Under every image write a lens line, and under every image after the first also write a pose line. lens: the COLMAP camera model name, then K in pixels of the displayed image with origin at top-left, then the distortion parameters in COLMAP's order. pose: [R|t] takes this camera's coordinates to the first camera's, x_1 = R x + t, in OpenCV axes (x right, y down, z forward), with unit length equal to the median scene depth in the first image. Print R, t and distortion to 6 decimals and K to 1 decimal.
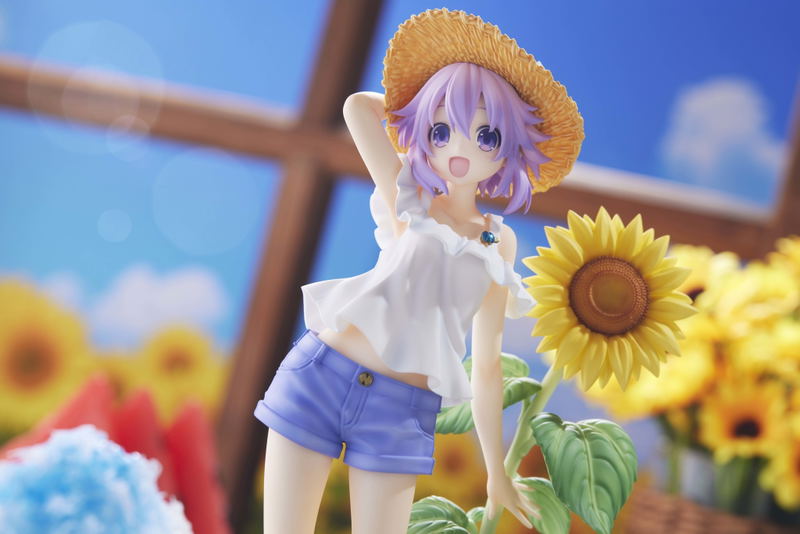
lens RADIAL K [[2560.6, 0, 400.0], [0, 2560.6, 267.0], [0, 0, 1]] dist [0.064335, 0.553933]
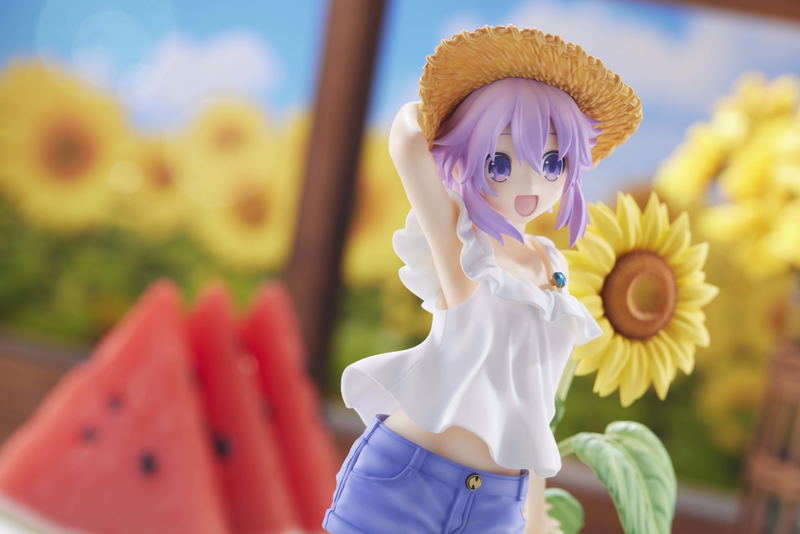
lens RADIAL K [[2560.6, 0, 400.0], [0, 2560.6, 267.0], [0, 0, 1]] dist [0.064335, 0.553933]
pose [[0.890044, -0.170410, 0.422827, -0.371327], [0.033566, 0.949485, 0.312011, -0.281845], [-0.454638, -0.263511, 0.850803, 0.292661]]
